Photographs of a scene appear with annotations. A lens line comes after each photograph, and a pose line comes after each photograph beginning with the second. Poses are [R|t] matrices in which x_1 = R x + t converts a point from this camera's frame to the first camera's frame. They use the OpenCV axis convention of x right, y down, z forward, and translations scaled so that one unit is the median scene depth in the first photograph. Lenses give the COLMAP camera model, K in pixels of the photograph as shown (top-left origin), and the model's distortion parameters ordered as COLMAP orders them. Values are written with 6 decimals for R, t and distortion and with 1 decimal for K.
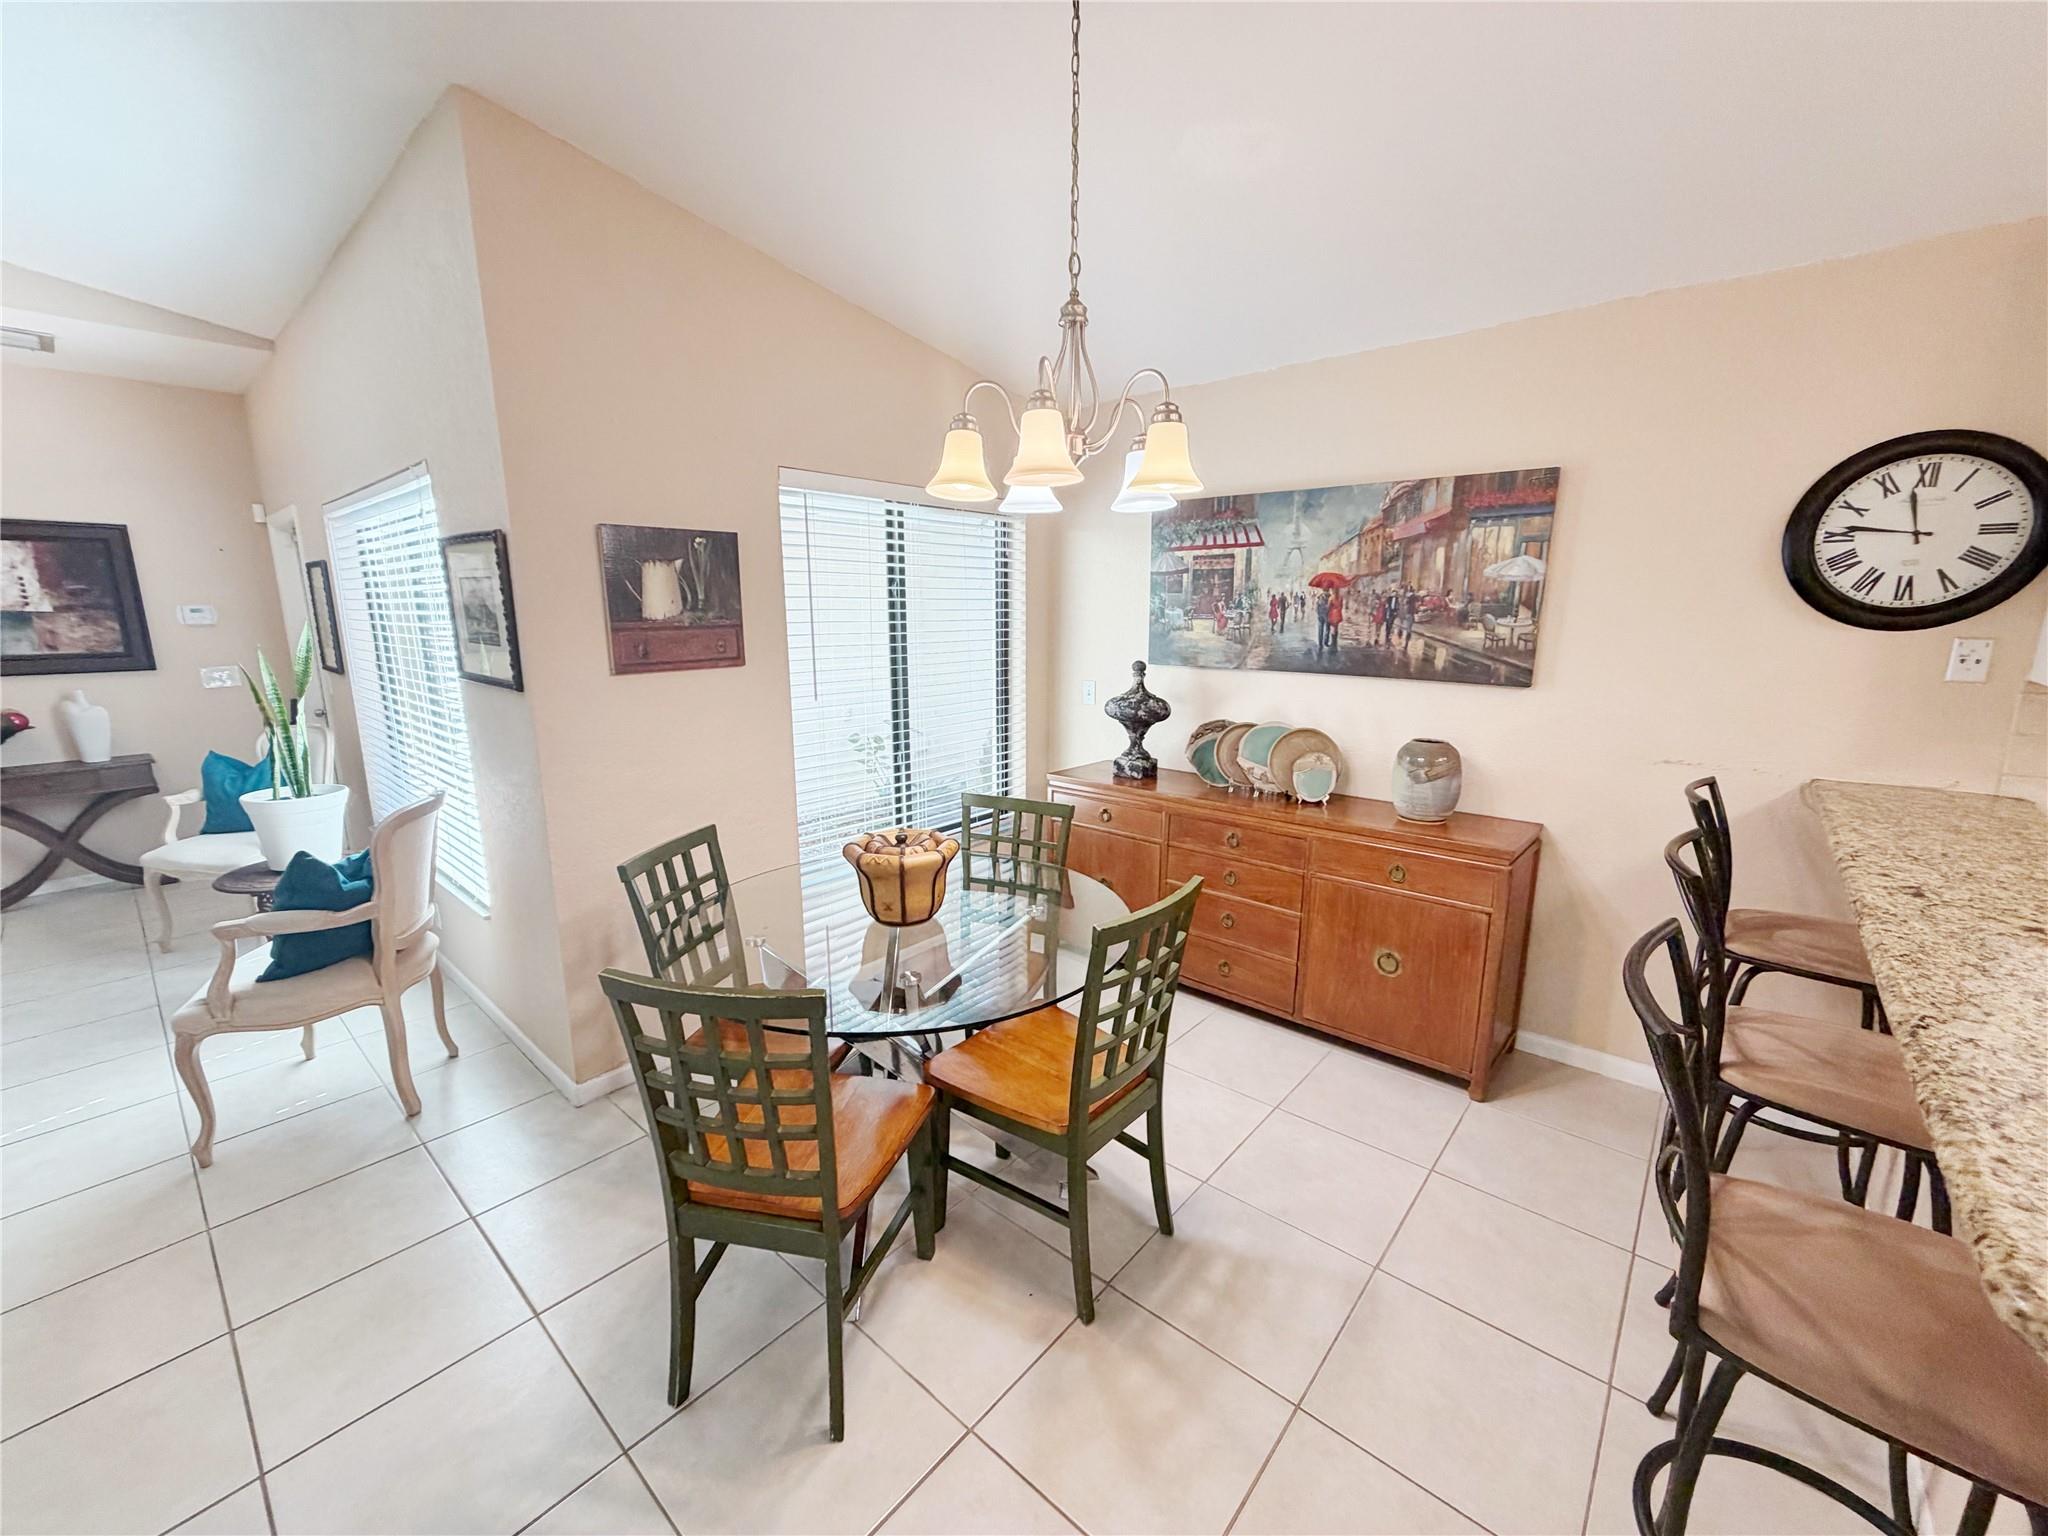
lens RADIAL K [[818.7, 0, 1024.0], [0, 818.7, 775.4], [0, 0, 1]] dist [-0.001011, 0.000264]
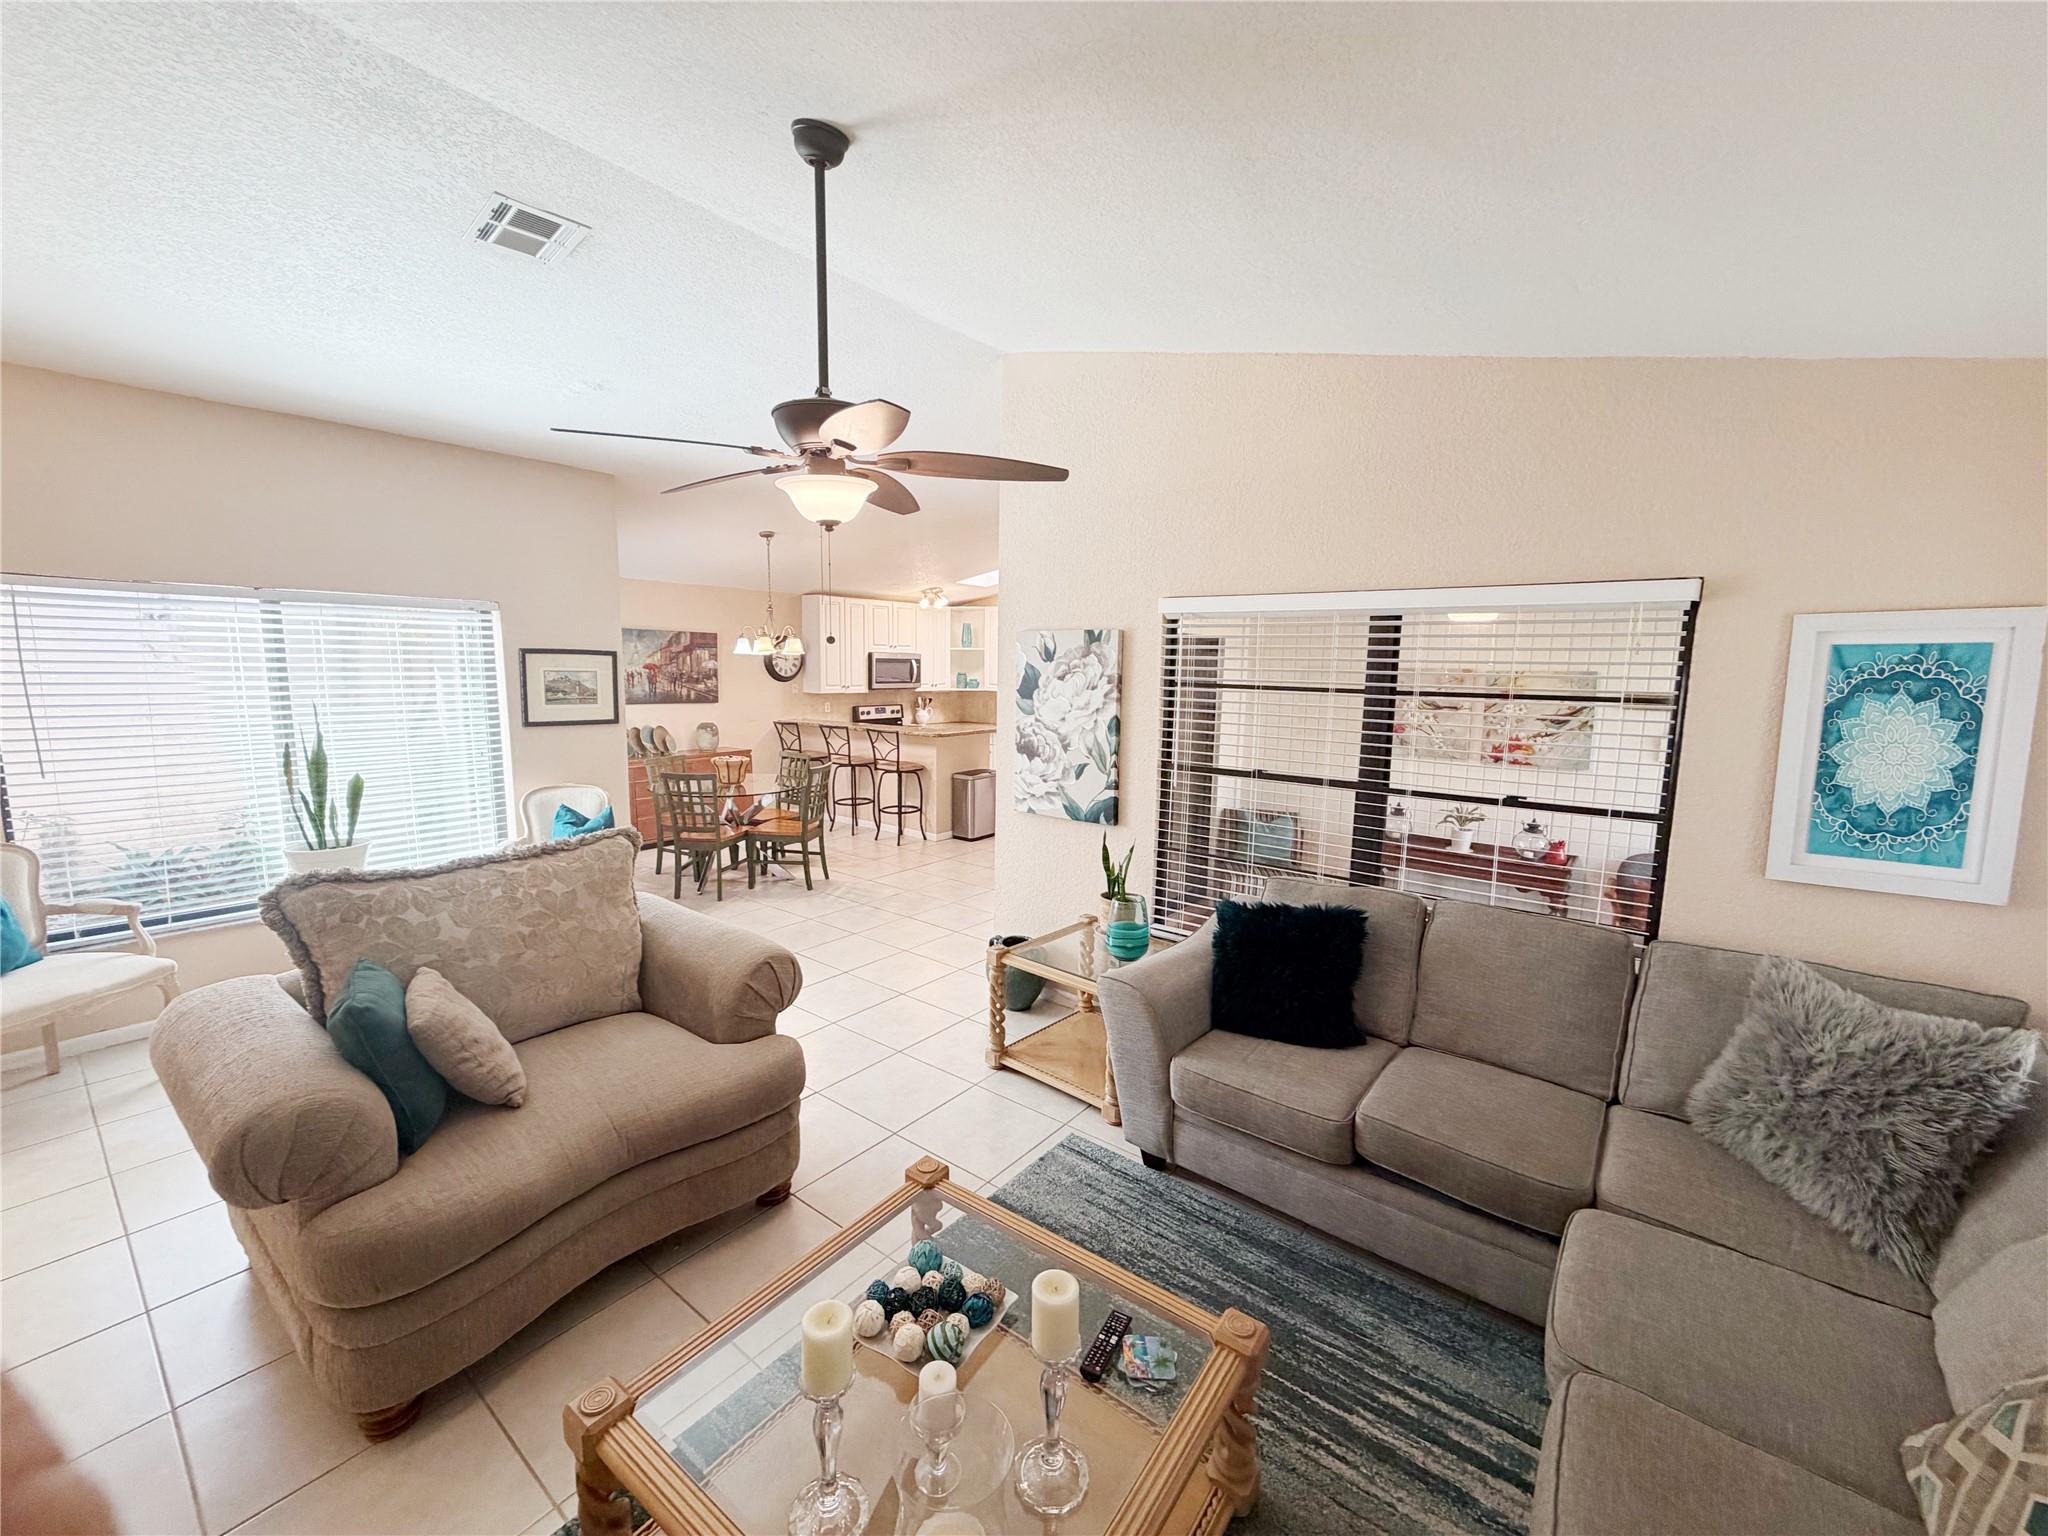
lens RADIAL K [[818.7, 0, 1010.9], [0, 818.7, 767.7], [0, 0, 1]] dist [-0.001011, 0.000264]
pose [[-0.045568, -0.125457, 0.991052, -2.236331], [0.189103, 0.973062, 0.131874, -0.061377], [-0.980899, 0.193420, -0.020617, 0.037678]]
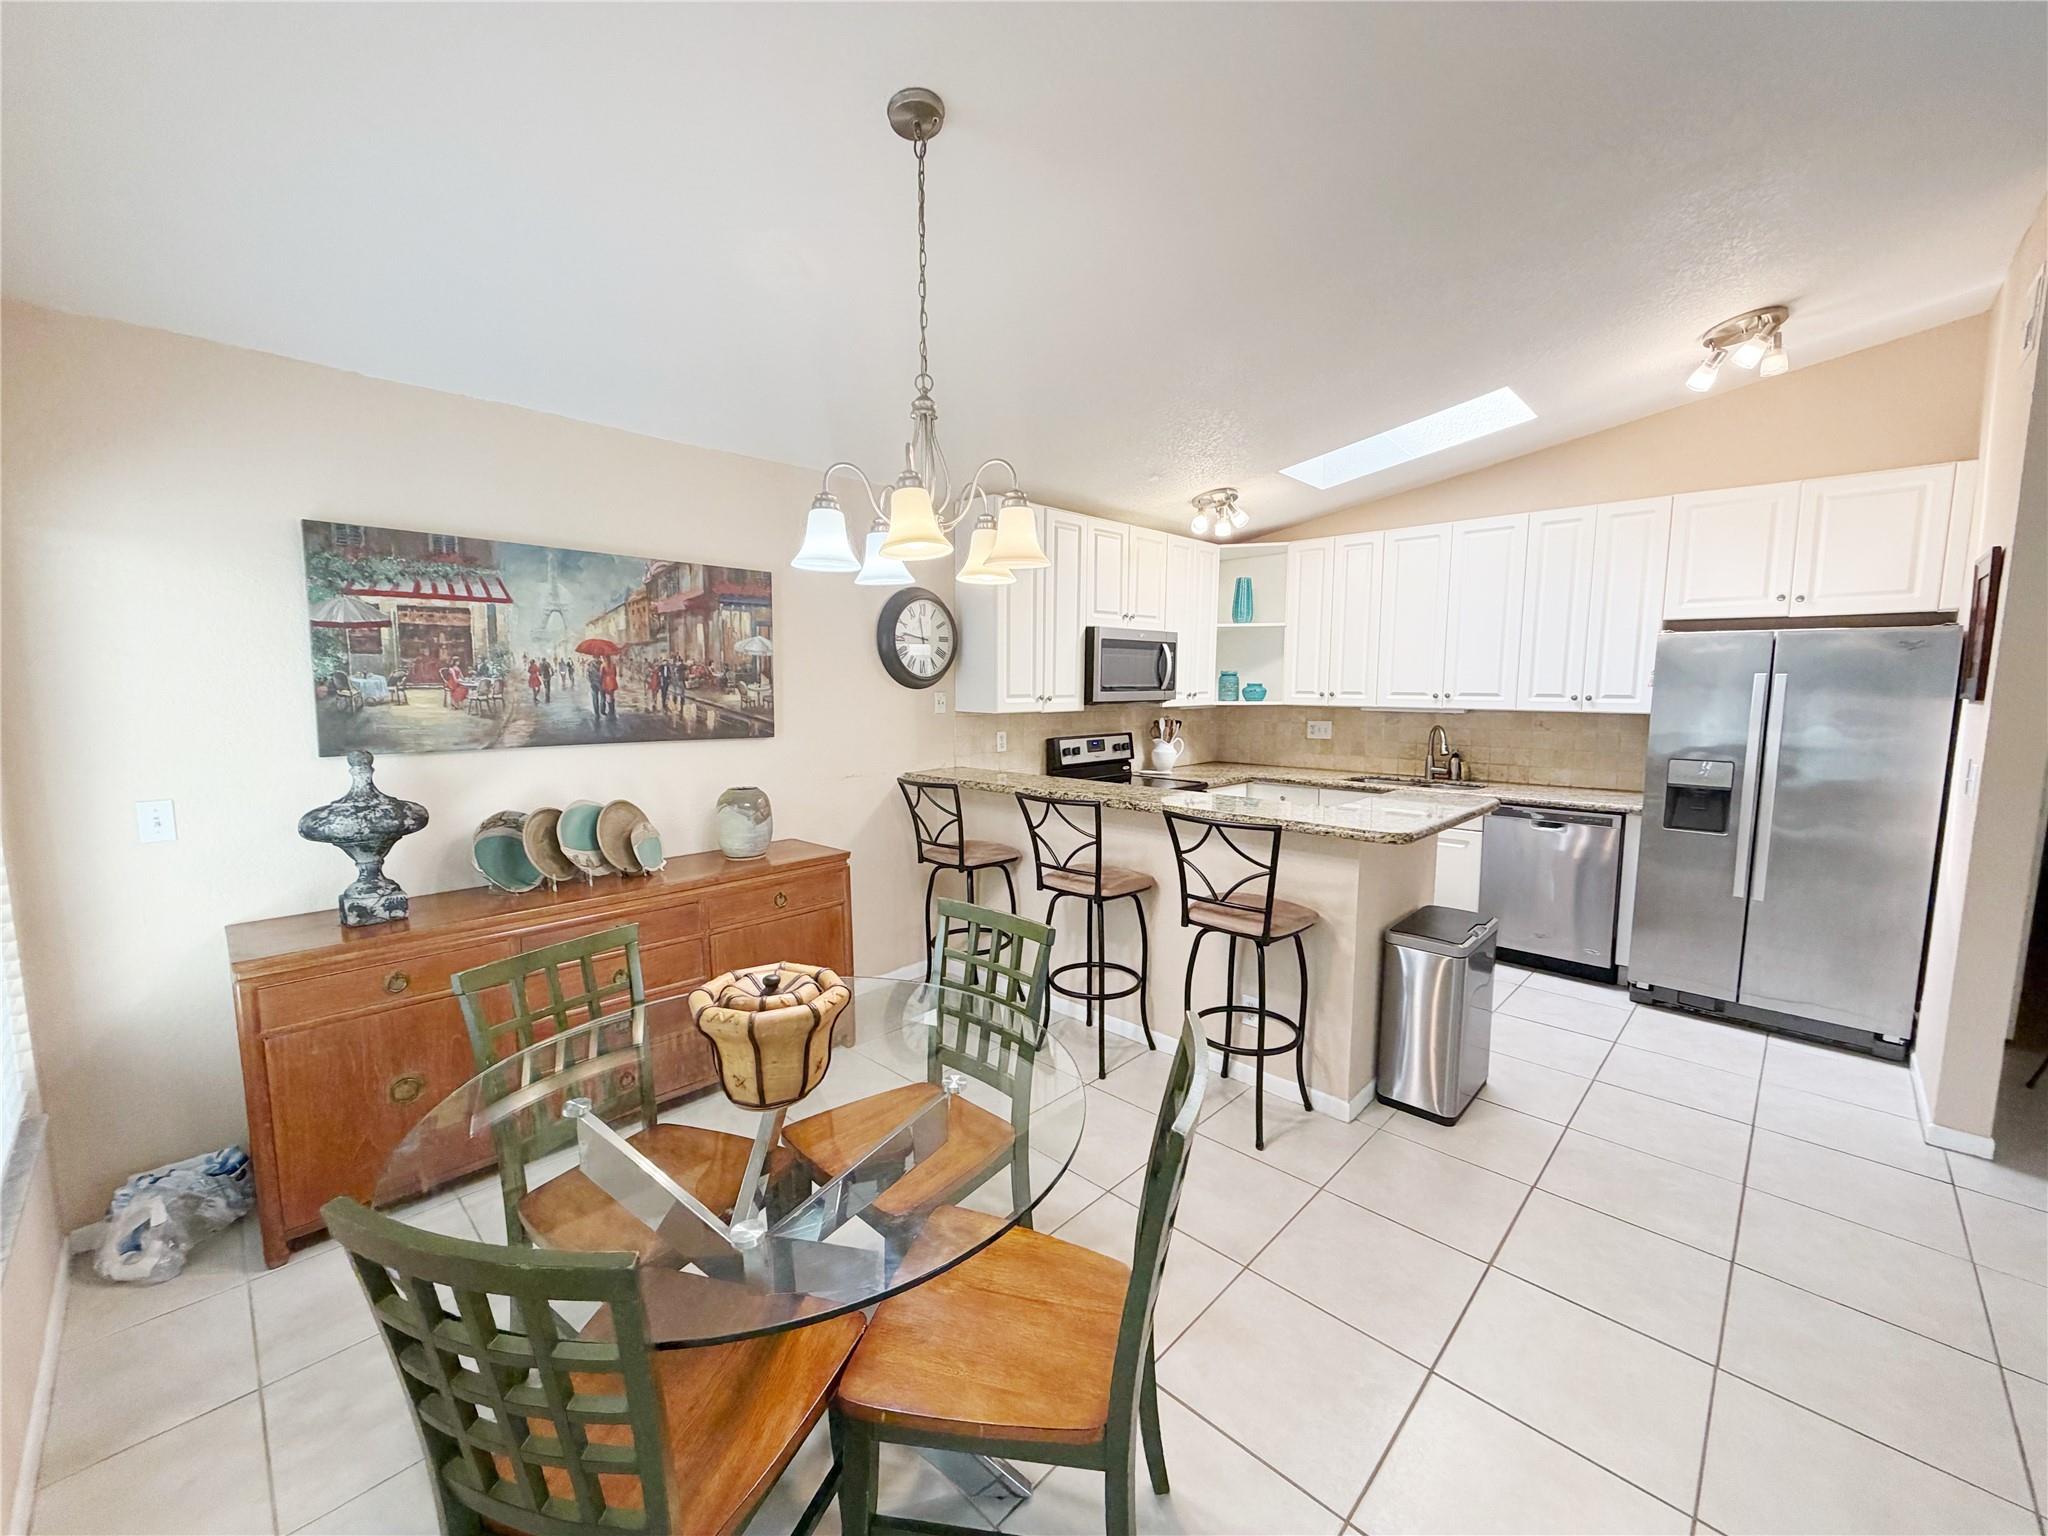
lens RADIAL K [[818.7, 0, 1016.7], [0, 818.7, 765.9], [0, 0, 1]] dist [-0.001011, 0.000264]
pose [[0.046395, -0.101958, 0.993706, -0.588681], [0.200951, 0.975394, 0.090697, -0.092904], [-0.978502, 0.195478, 0.065742, 0.495370]]
